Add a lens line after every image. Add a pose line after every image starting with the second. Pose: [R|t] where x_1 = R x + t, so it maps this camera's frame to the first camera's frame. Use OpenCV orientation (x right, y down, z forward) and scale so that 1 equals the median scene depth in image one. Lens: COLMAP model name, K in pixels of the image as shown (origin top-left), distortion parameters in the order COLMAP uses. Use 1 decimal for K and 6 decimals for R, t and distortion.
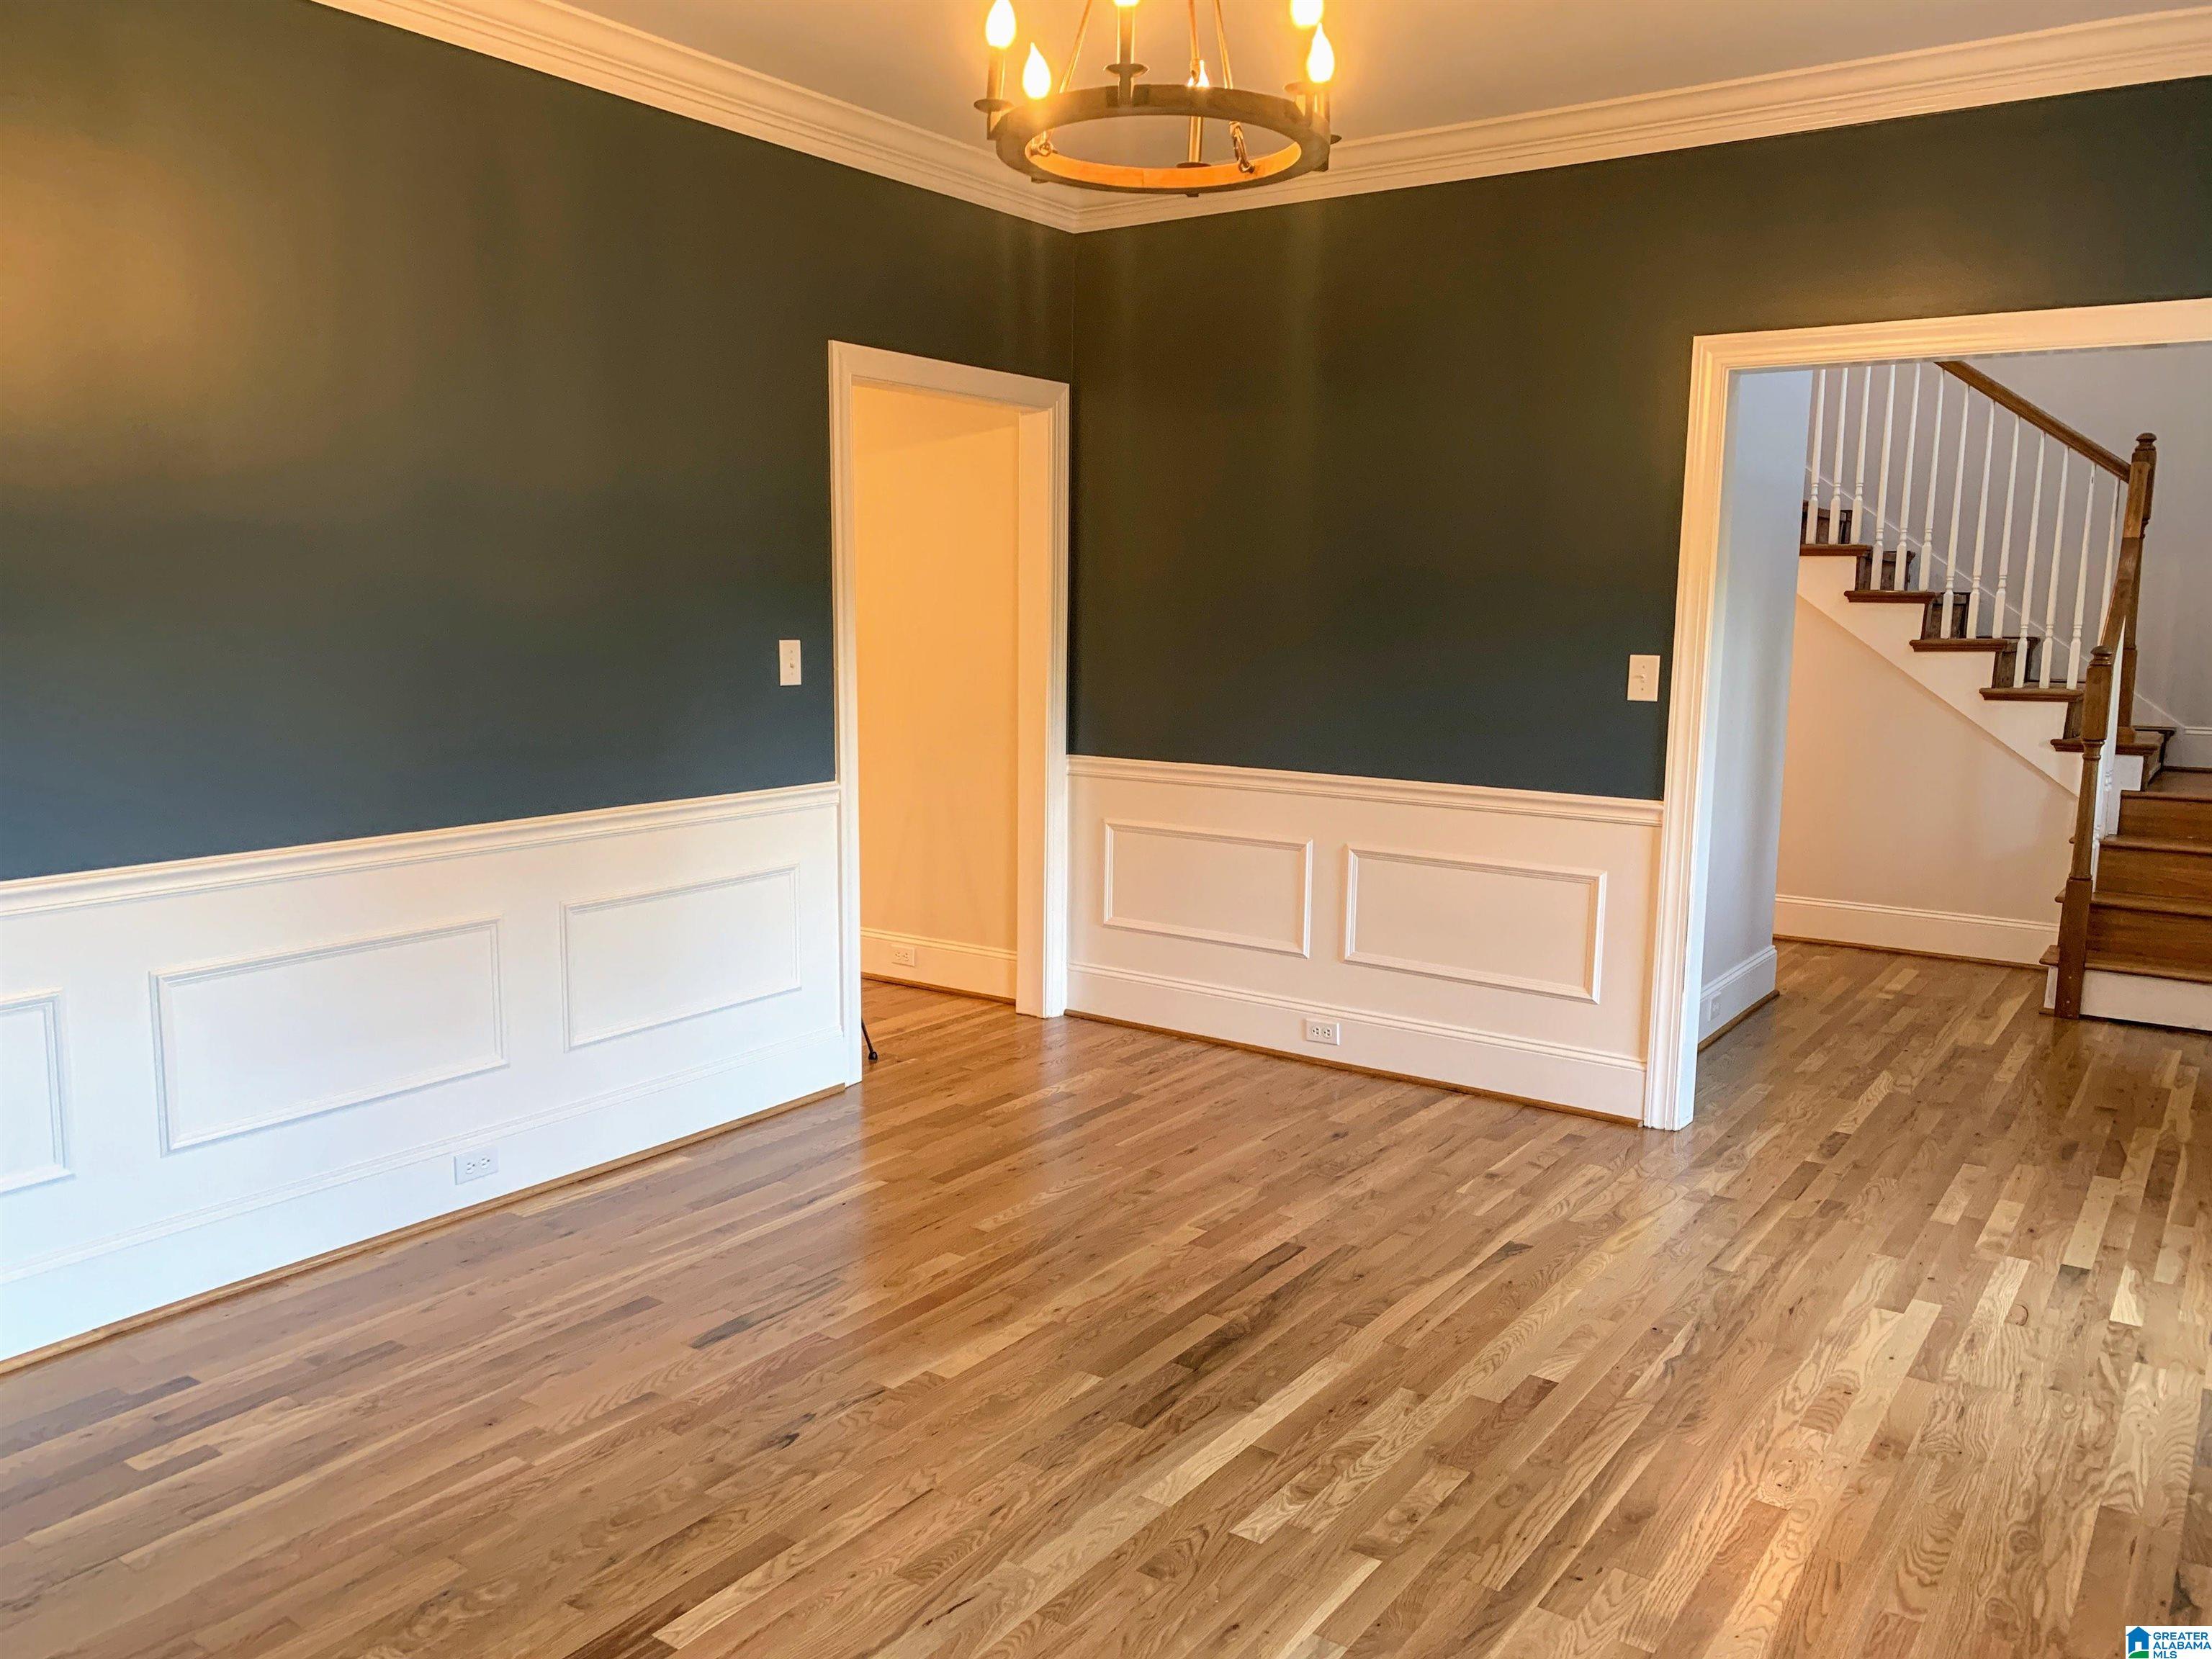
lens RADIAL K [[1691.4, 0, 1097.9], [0, 1691.4, 828.9], [0, 0, 1]] dist [0.046265, -0.051303]
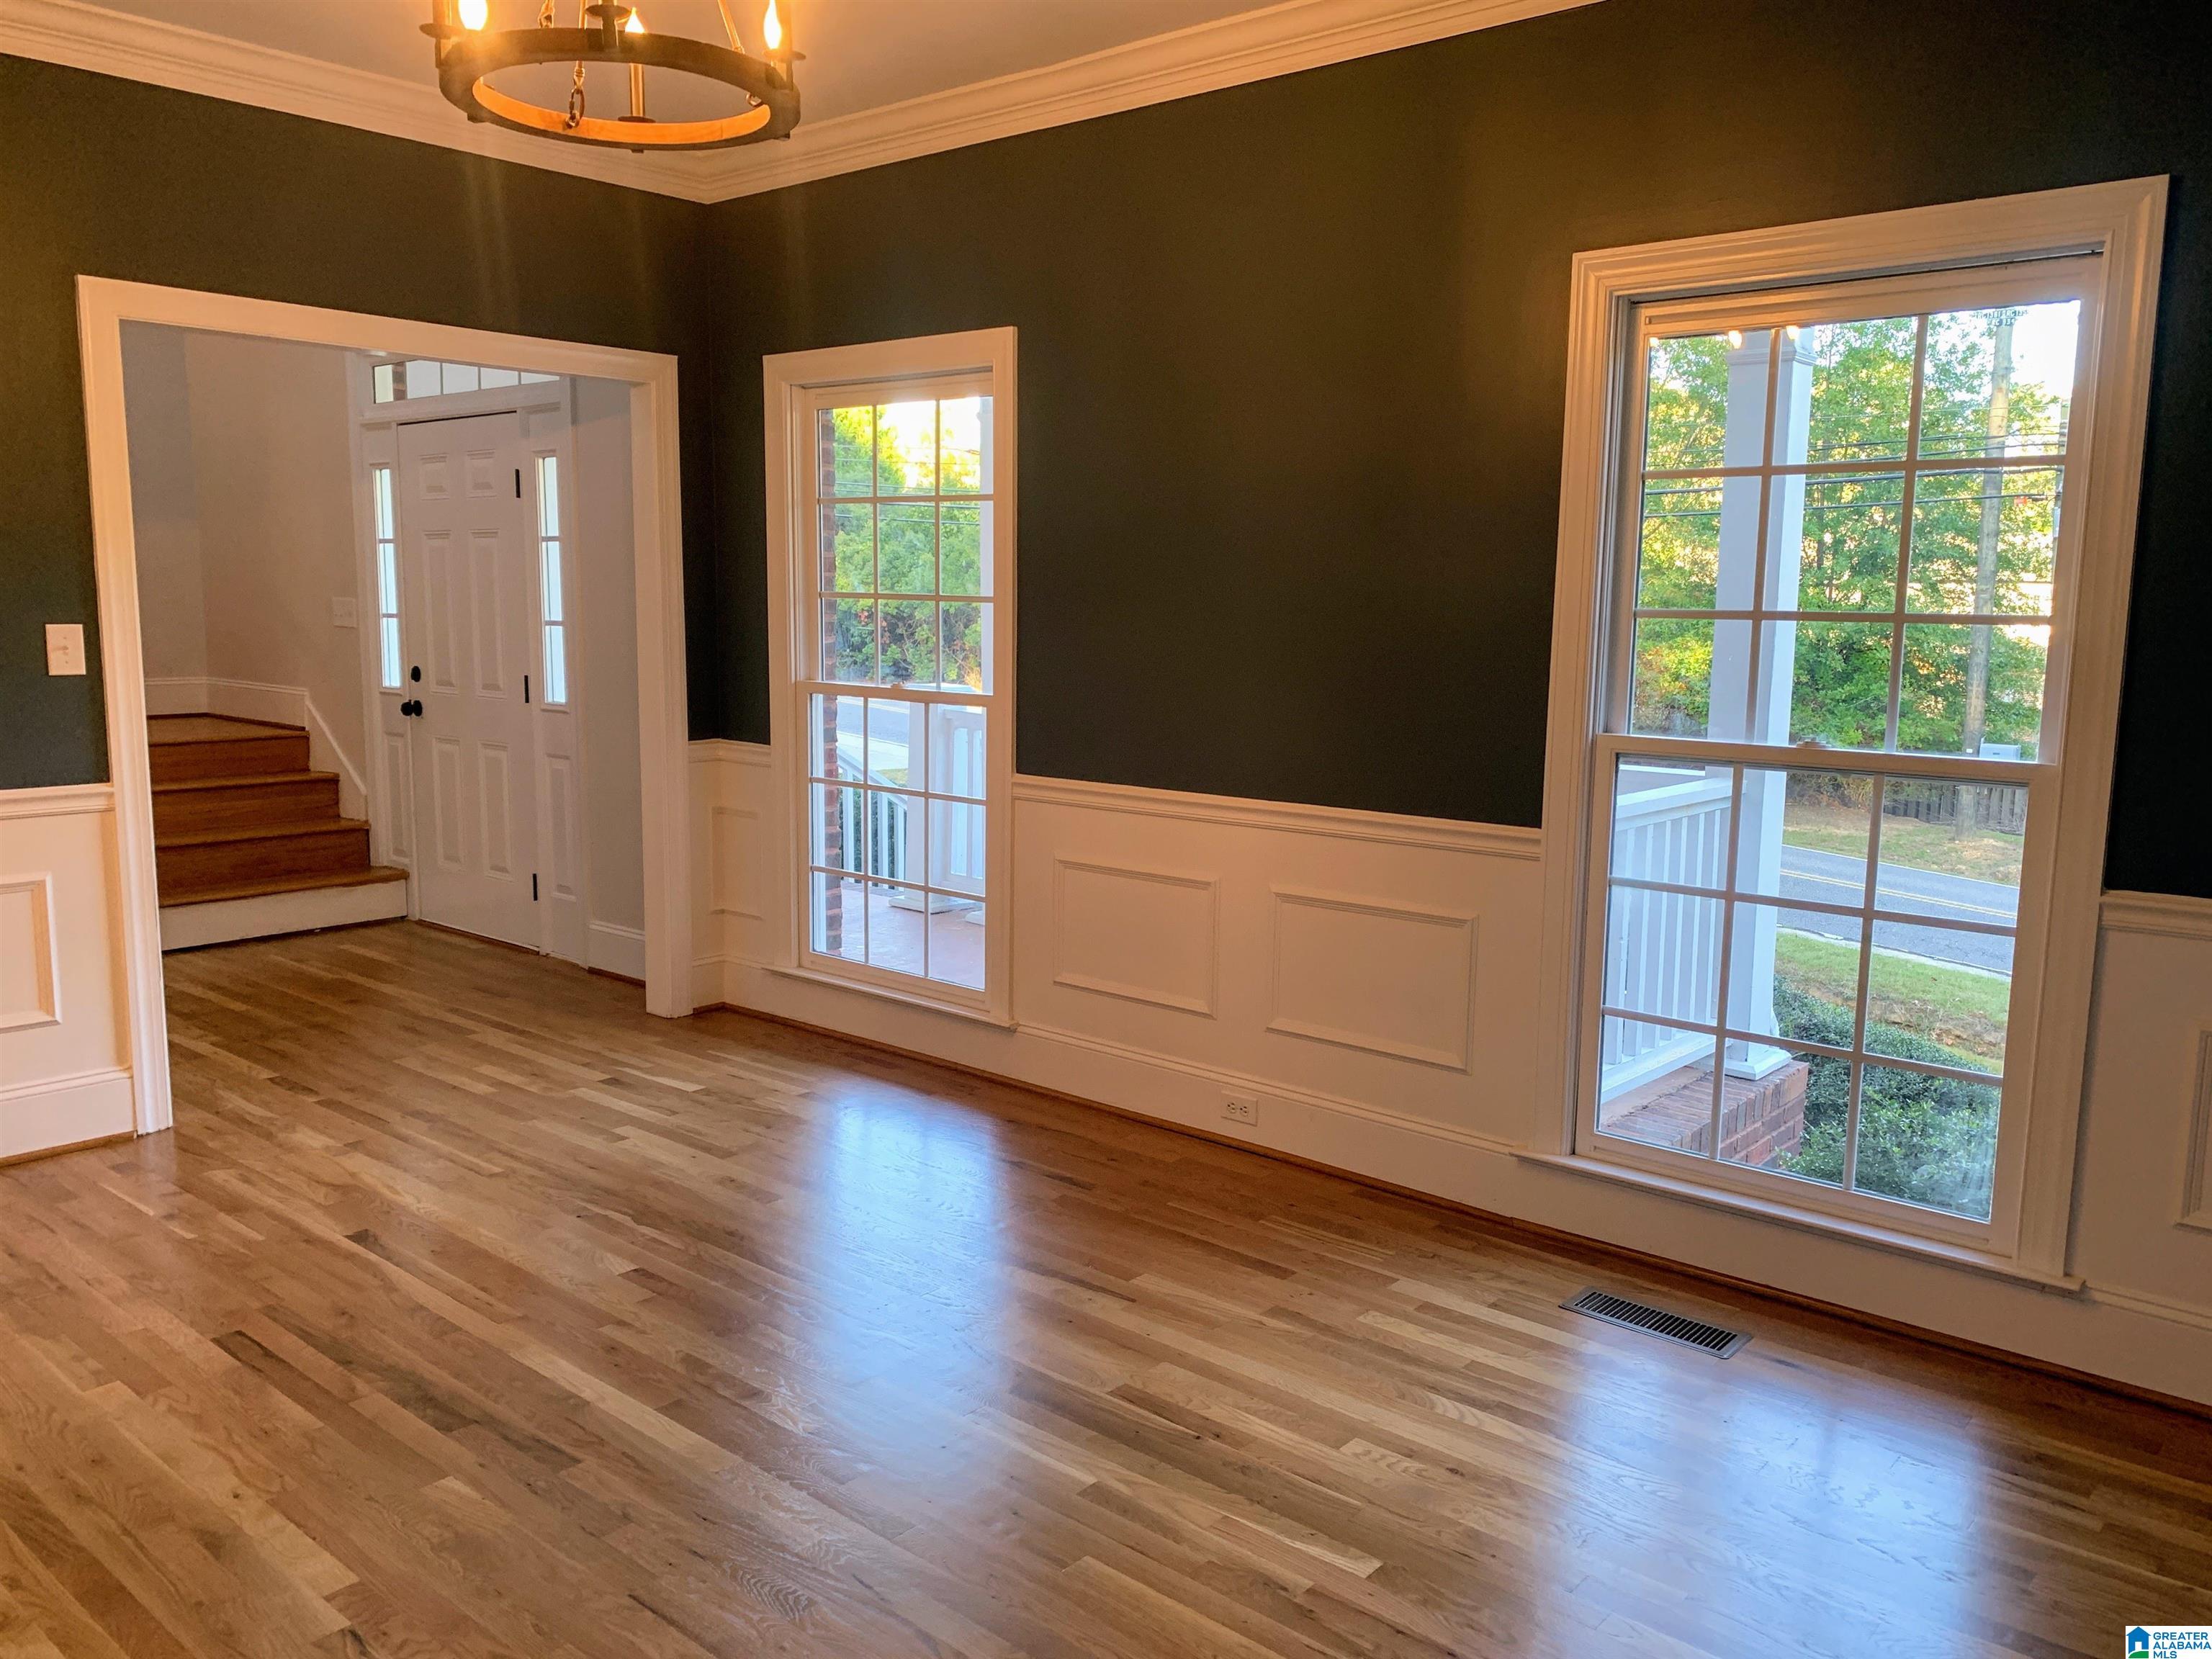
lens RADIAL K [[1691.4, 0, 1094.2], [0, 1691.4, 819.8], [0, 0, 1]] dist [0.046265, -0.051303]
pose [[0.103626, -0.145077, 0.983979, -0.638179], [0.125960, 0.983254, 0.131705, -0.062911], [-0.986608, 0.110294, 0.120165, 0.451226]]
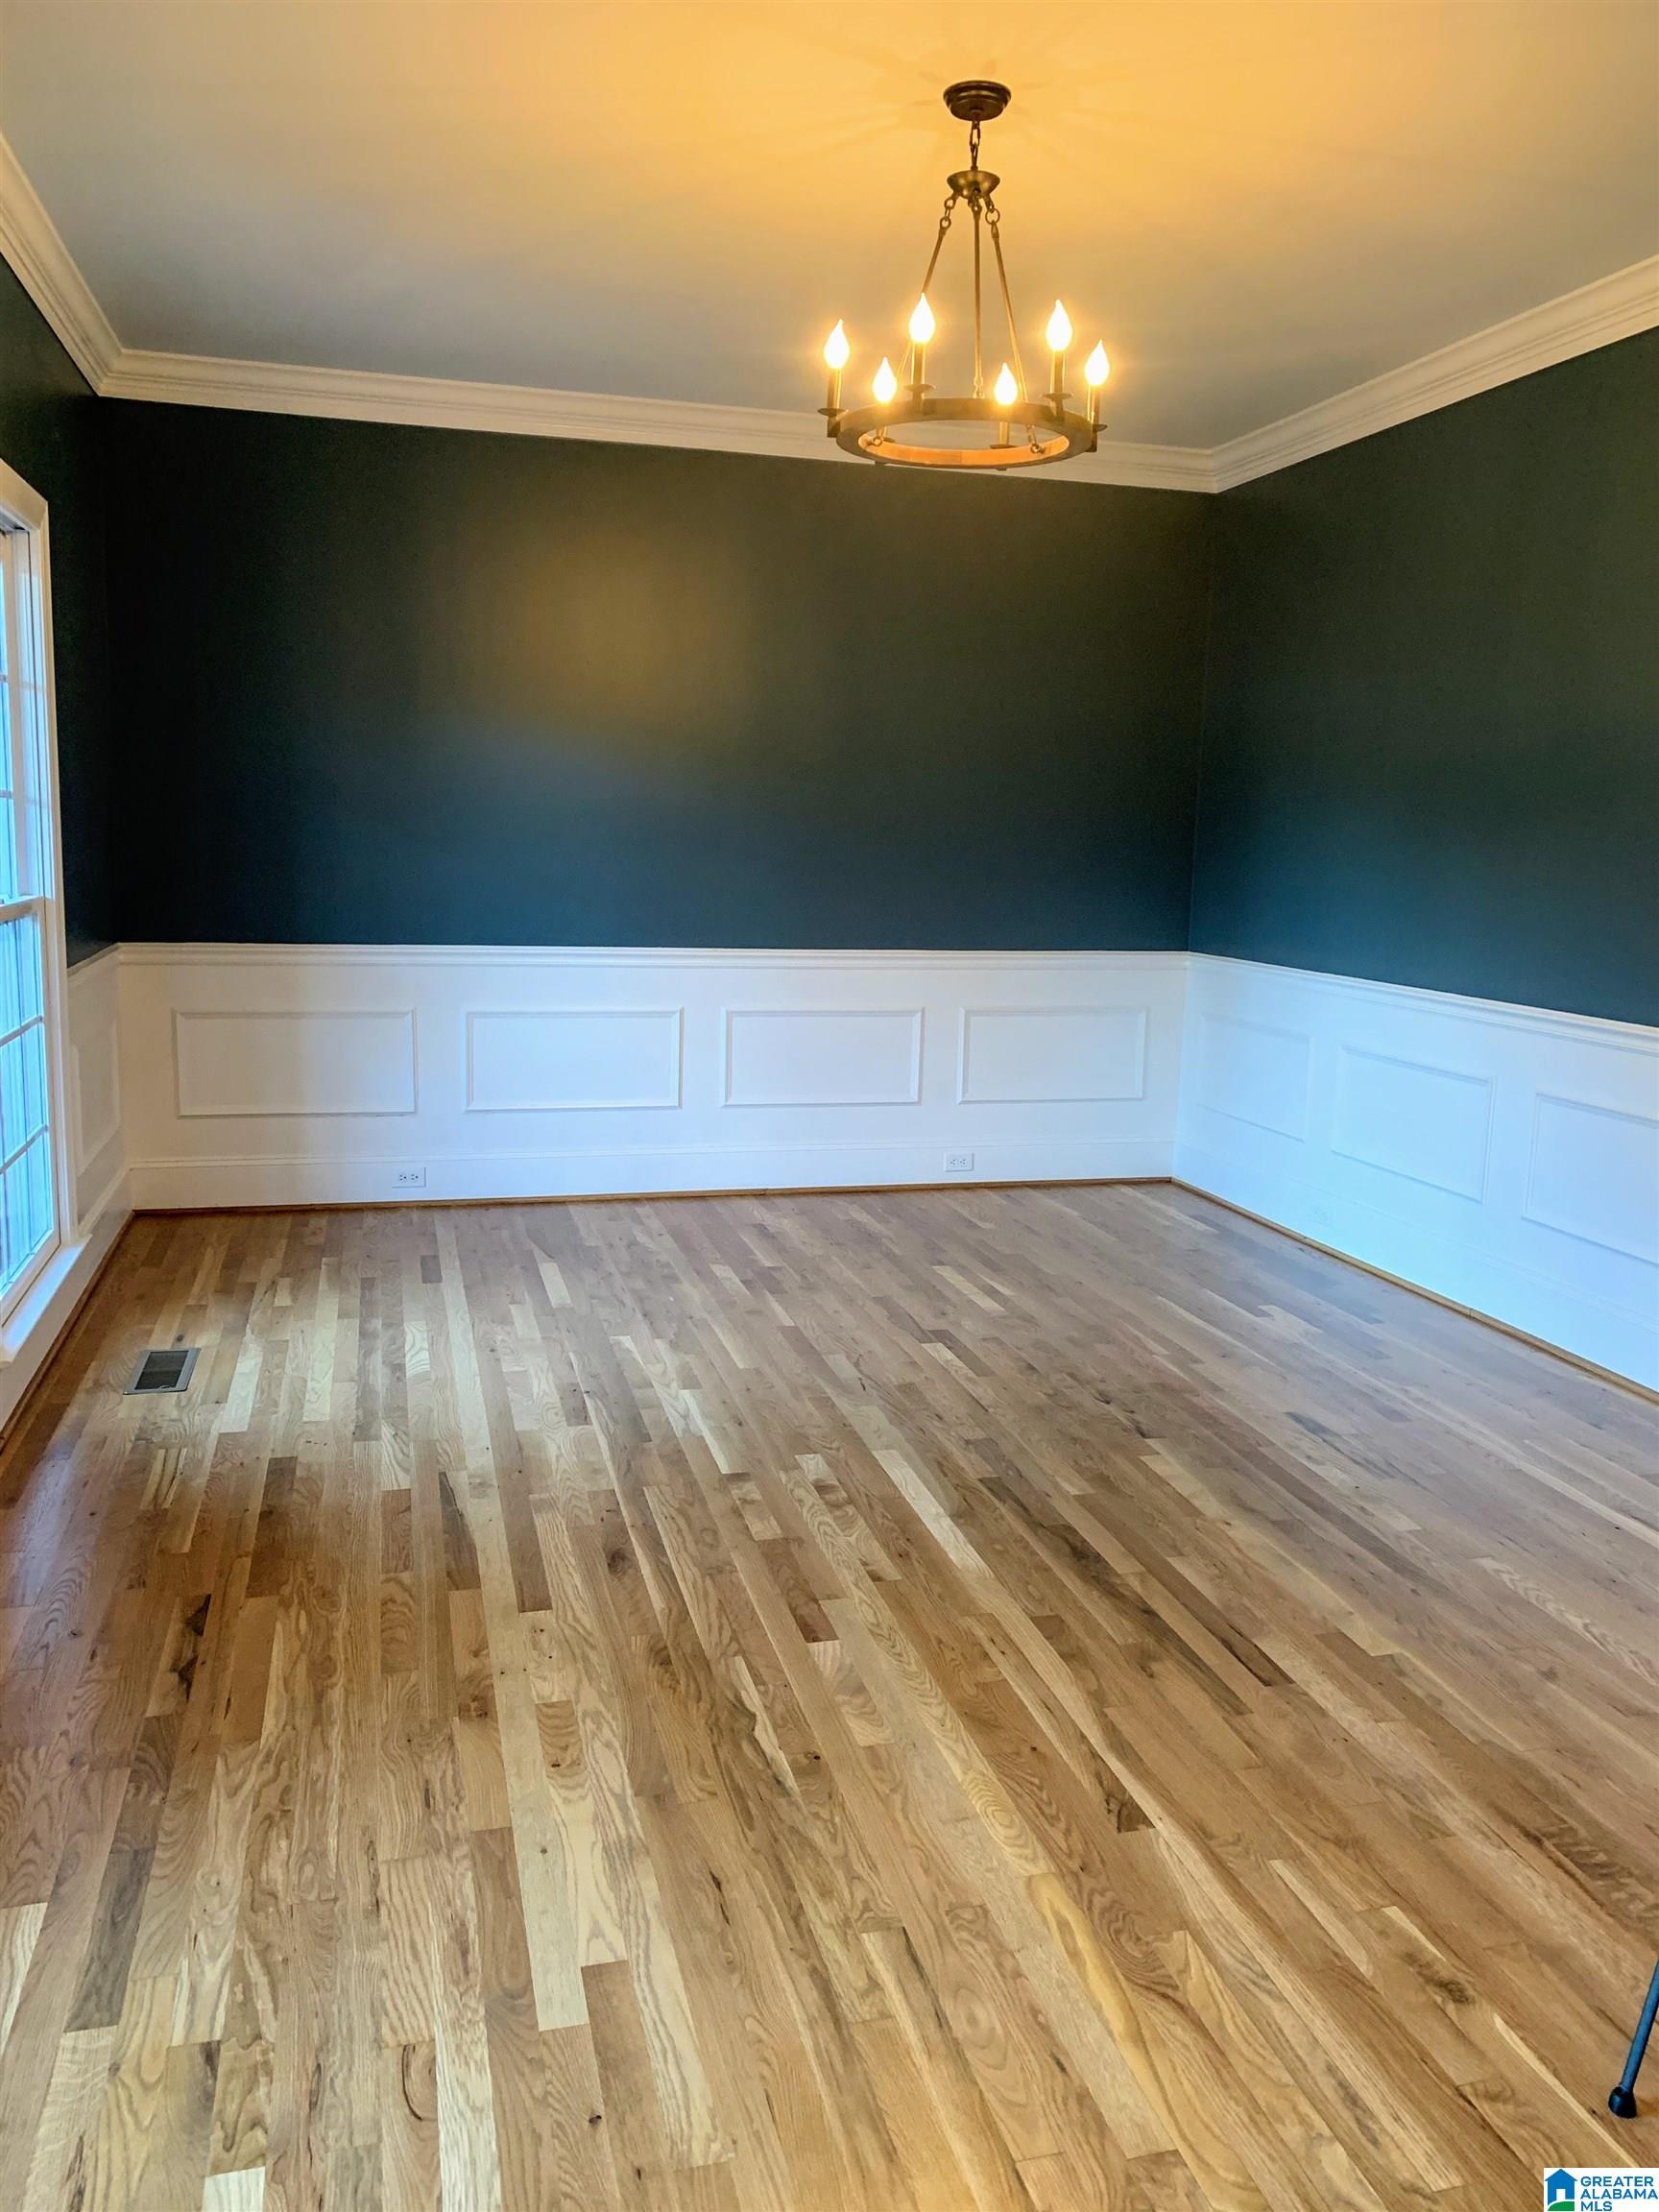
lens RADIAL K [[1691.4, 0, 827.6], [0, 1691.4, 1062.4], [0, 0, 1]] dist [0.046265, -0.051303]
pose [[-0.642712, 0.080576, -0.761858, 0.774226], [-0.136143, 0.966613, 0.217083, -0.140016], [0.753914, 0.243243, -0.610284, 1.243640]]
